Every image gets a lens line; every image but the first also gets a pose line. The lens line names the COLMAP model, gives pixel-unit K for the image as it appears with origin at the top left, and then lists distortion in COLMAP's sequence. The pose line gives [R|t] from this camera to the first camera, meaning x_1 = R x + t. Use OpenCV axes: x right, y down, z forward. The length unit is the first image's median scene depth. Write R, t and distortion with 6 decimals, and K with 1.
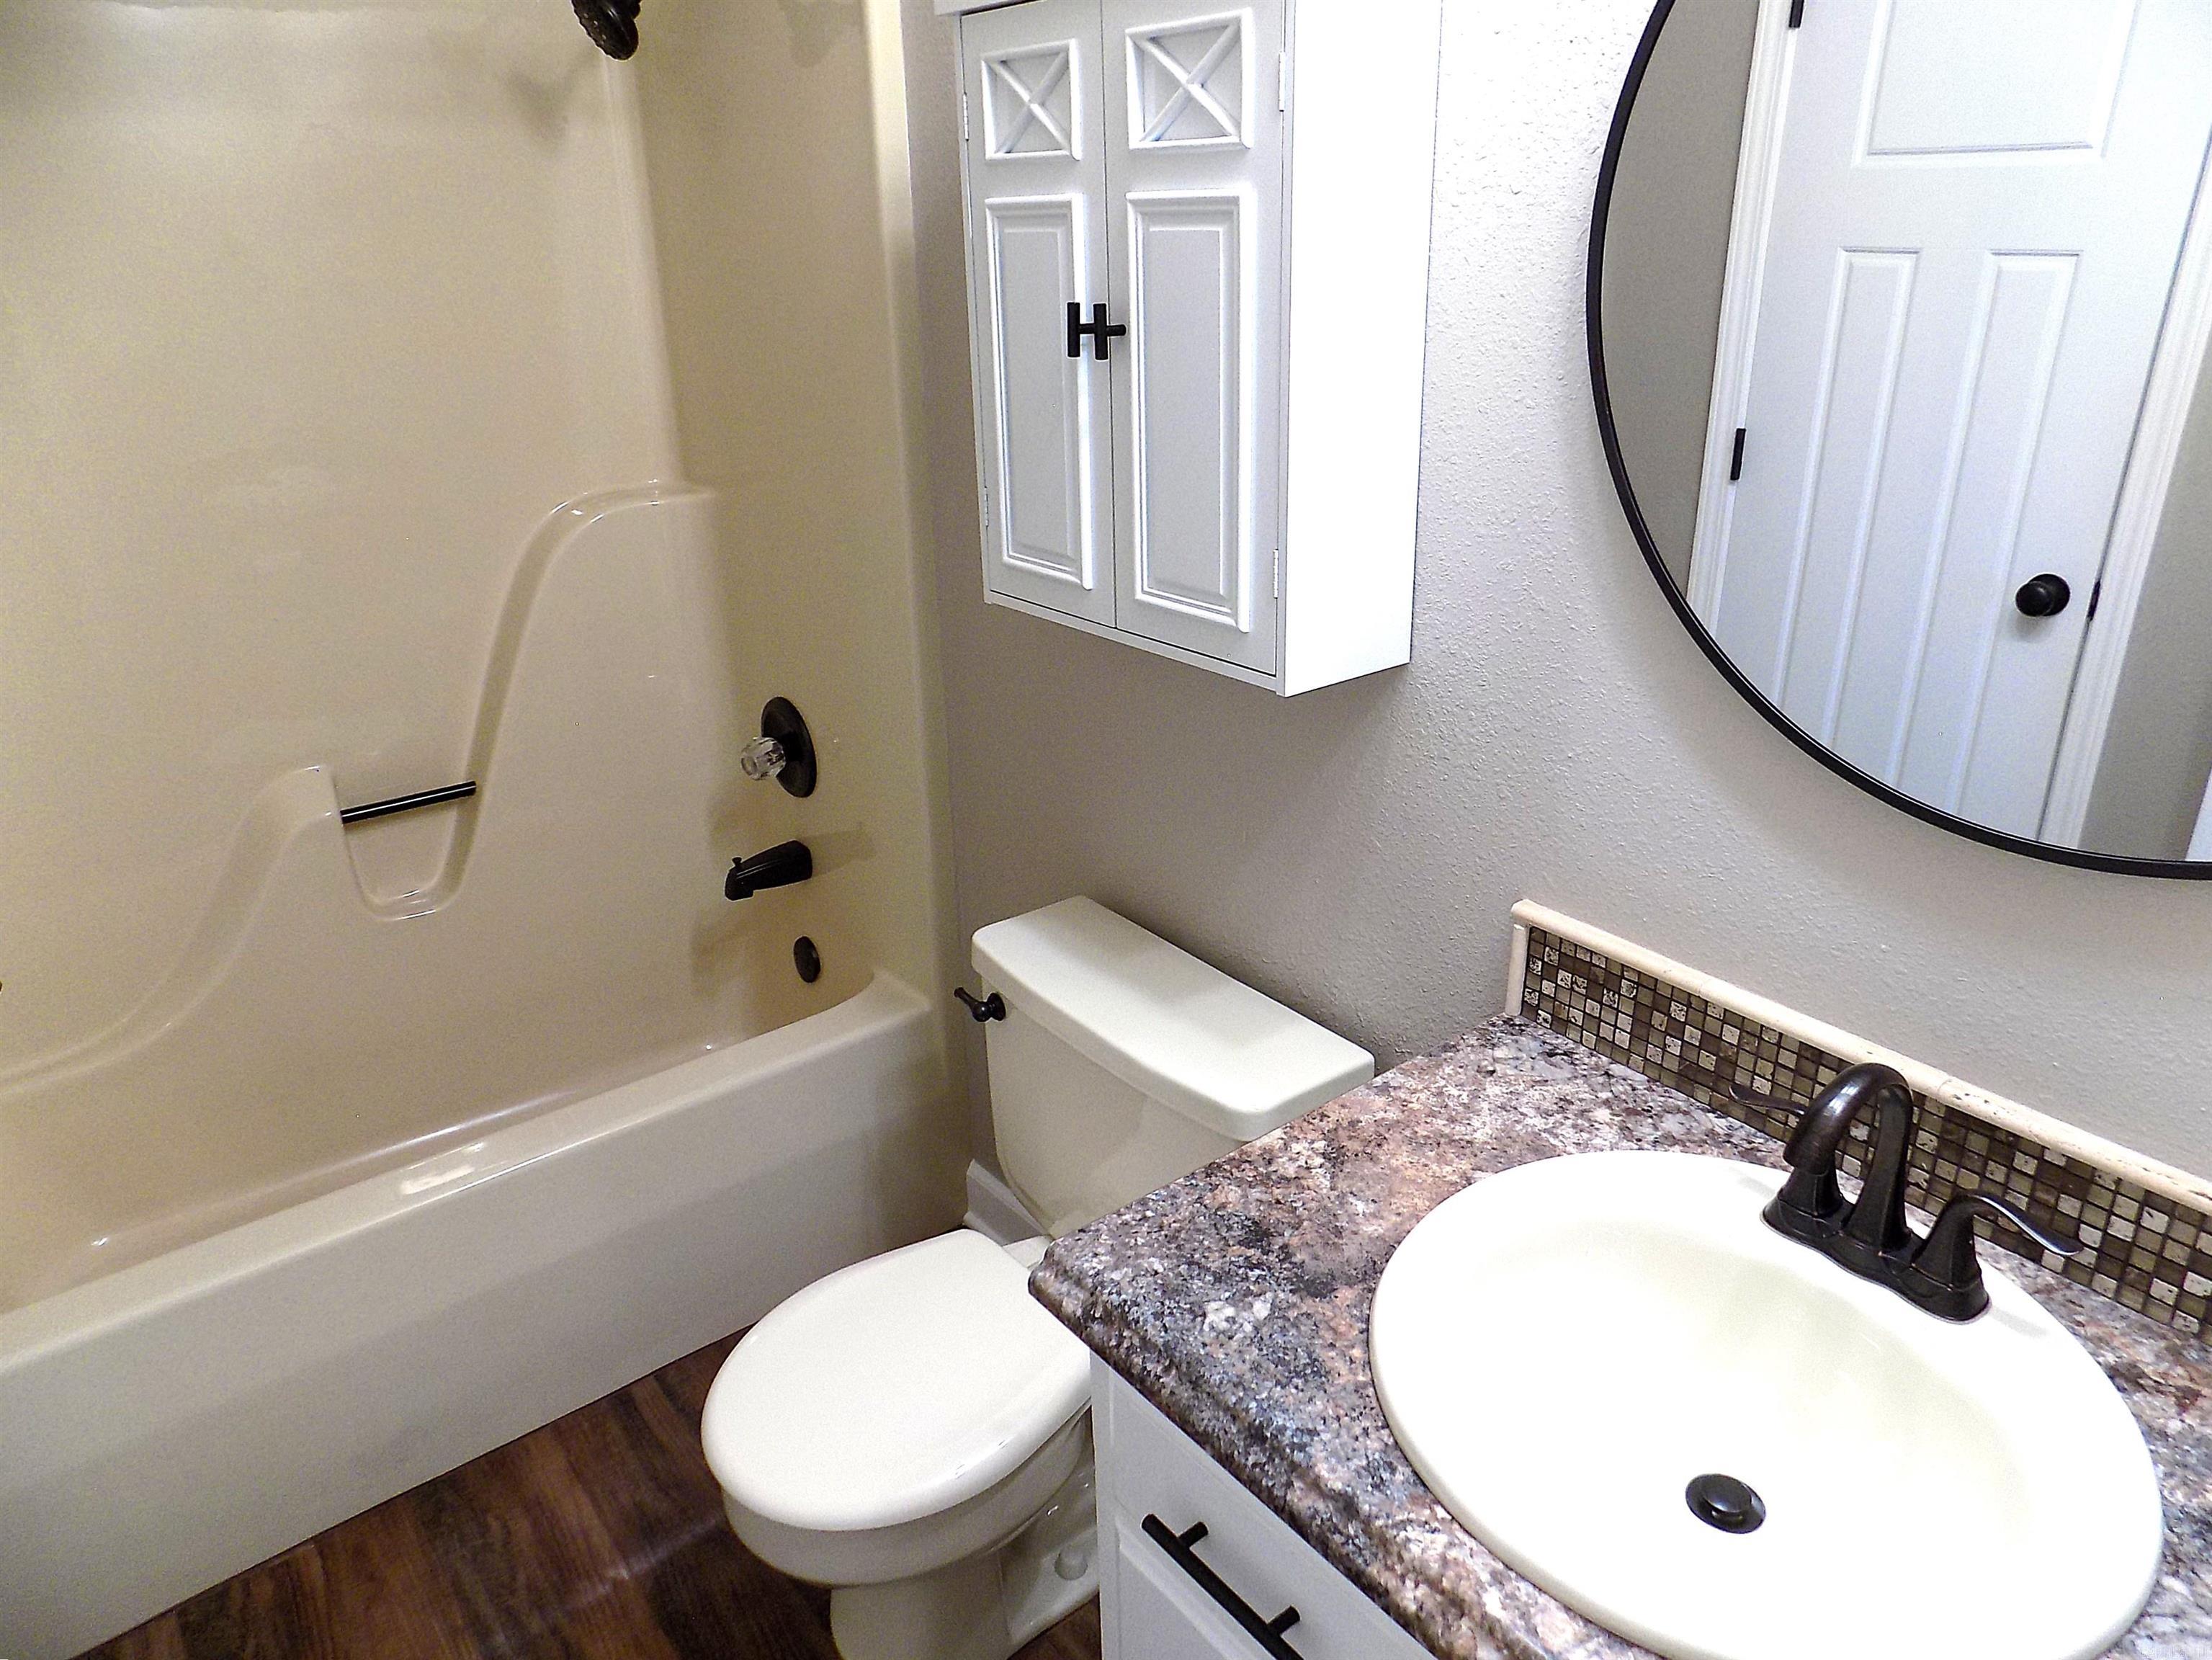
lens RADIAL K [[1525.9, 0, 1170.1], [0, 1525.9, 828.1], [0, 0, 1]] dist [-0.045903, 0.027014]
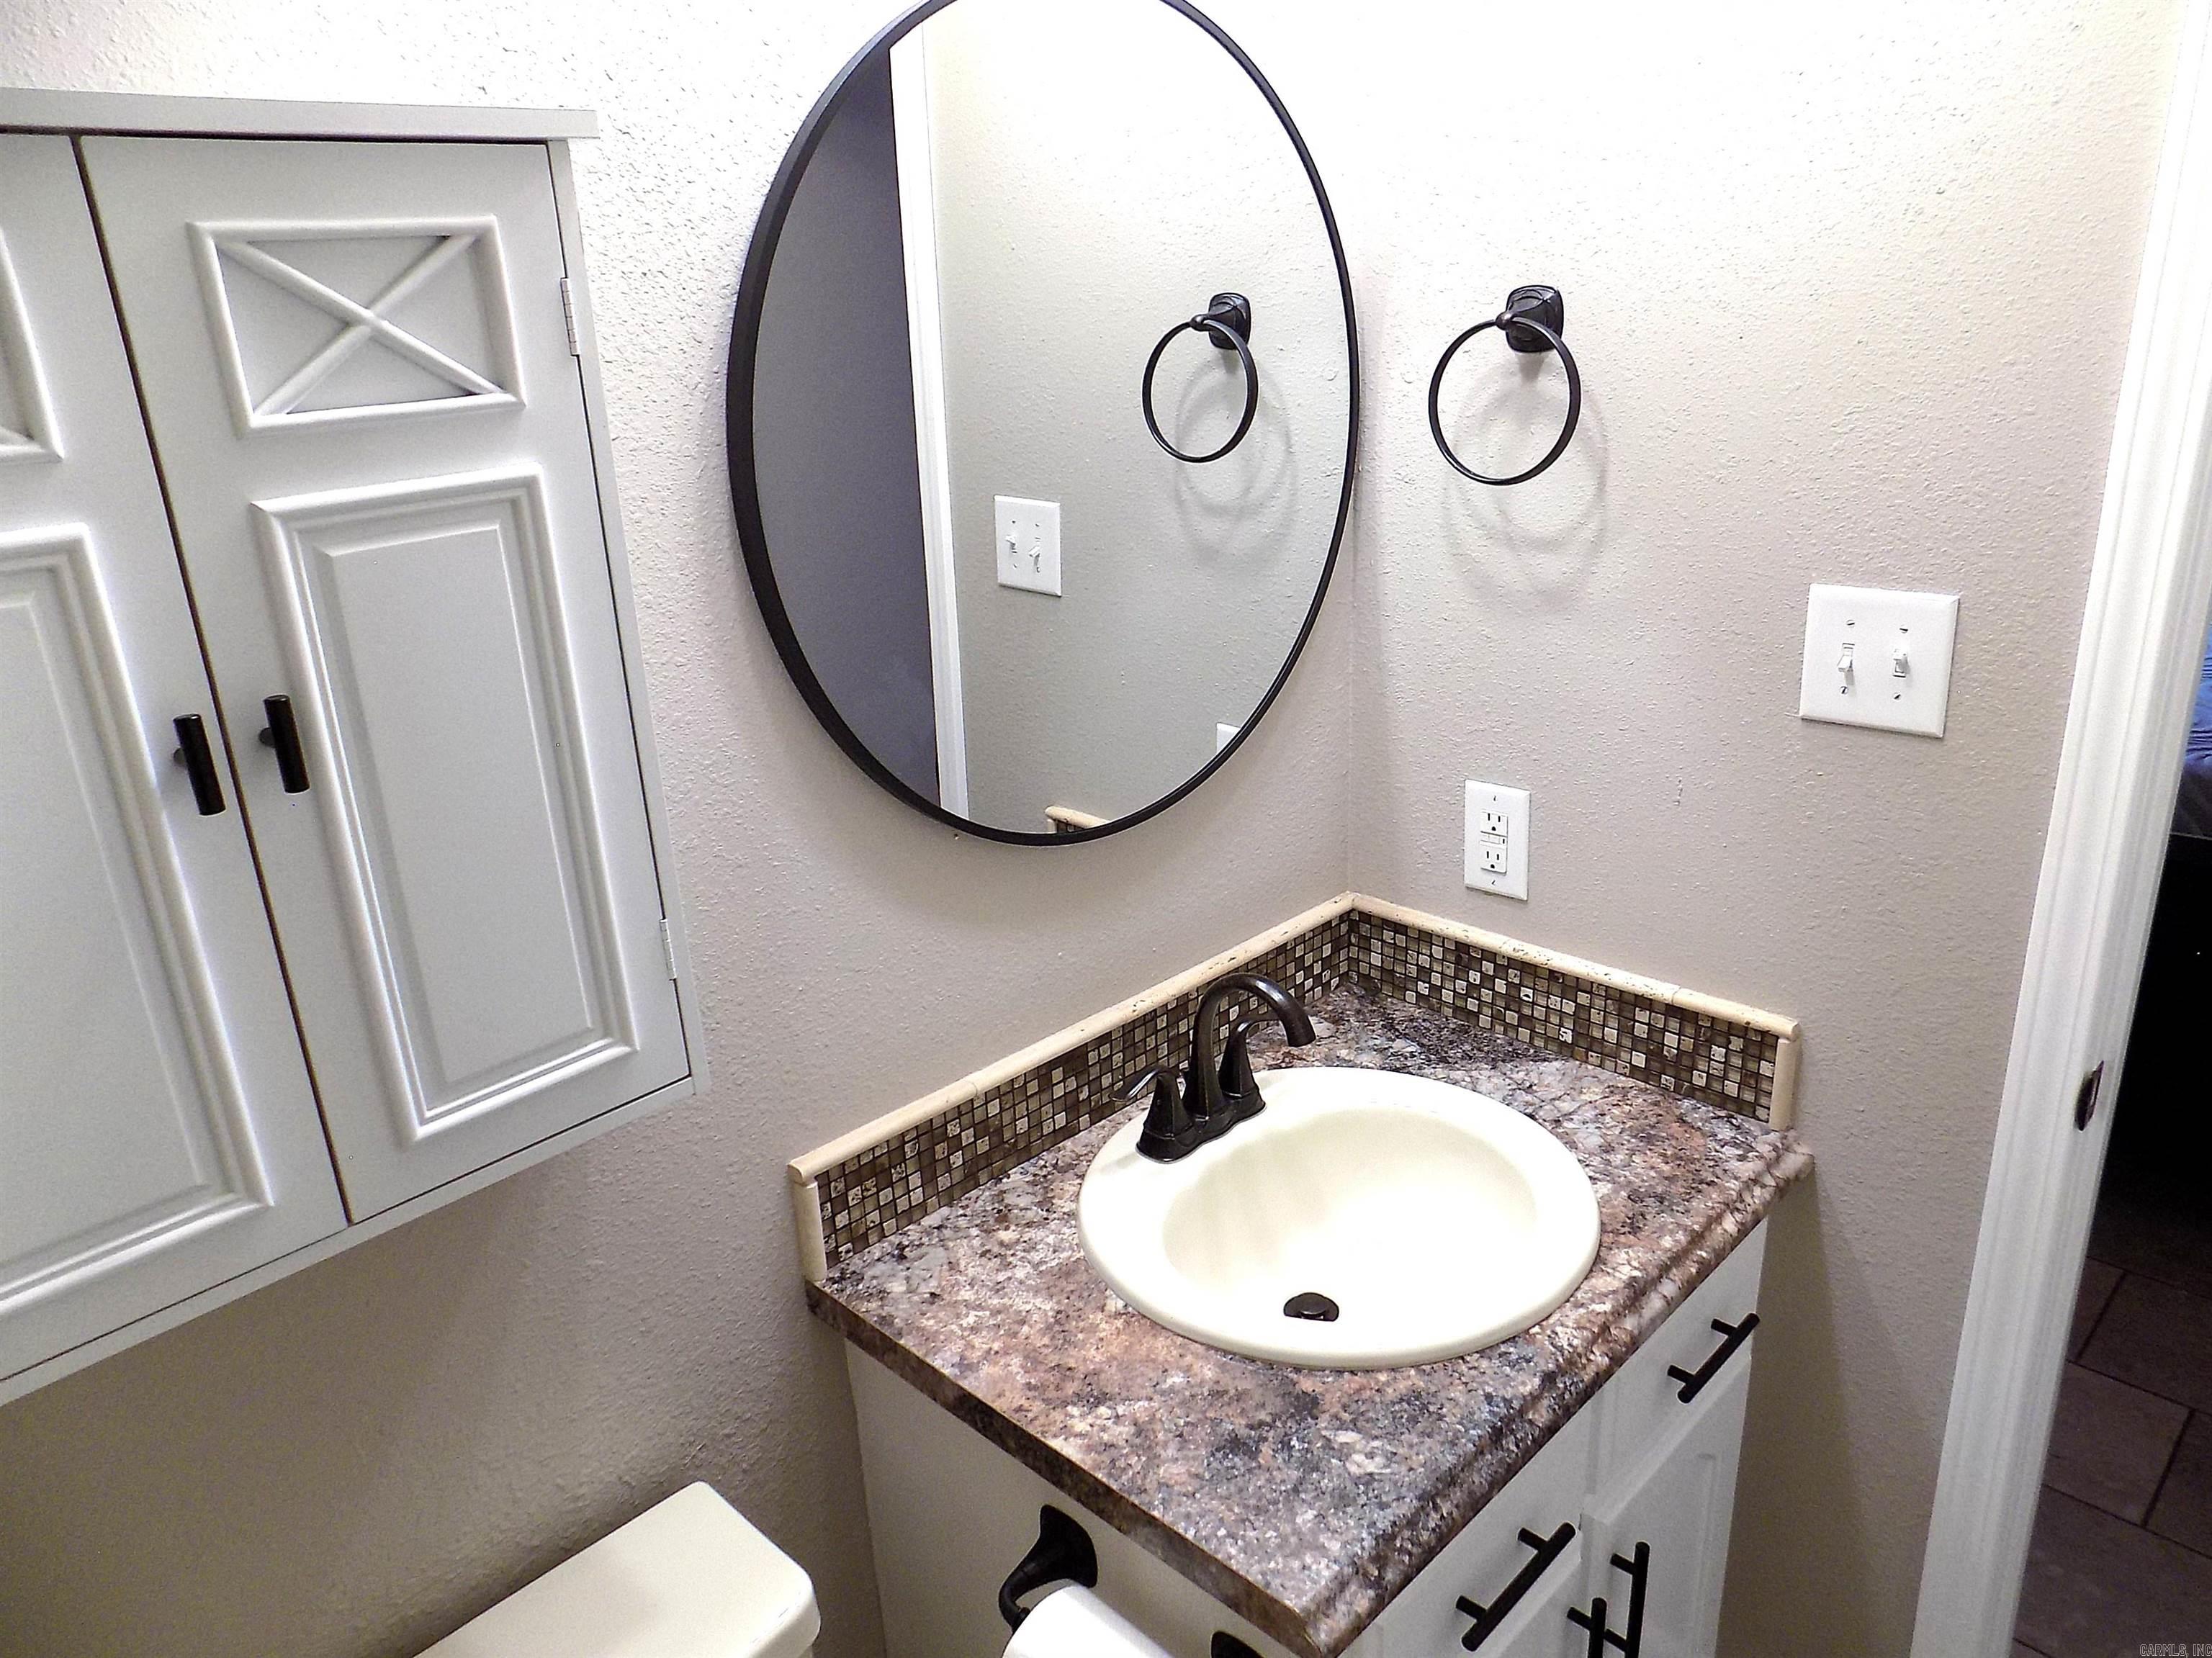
lens RADIAL K [[1525.6, 0, 1109.3], [0, 1525.6, 830.8], [0, 0, 1]] dist [-0.045903, 0.027014]
pose [[-0.097845, -0.316099, 0.943667, -0.677794], [0.432149, 0.840660, 0.326402, -0.388996], [-0.896479, 0.439741, 0.054348, 0.792032]]
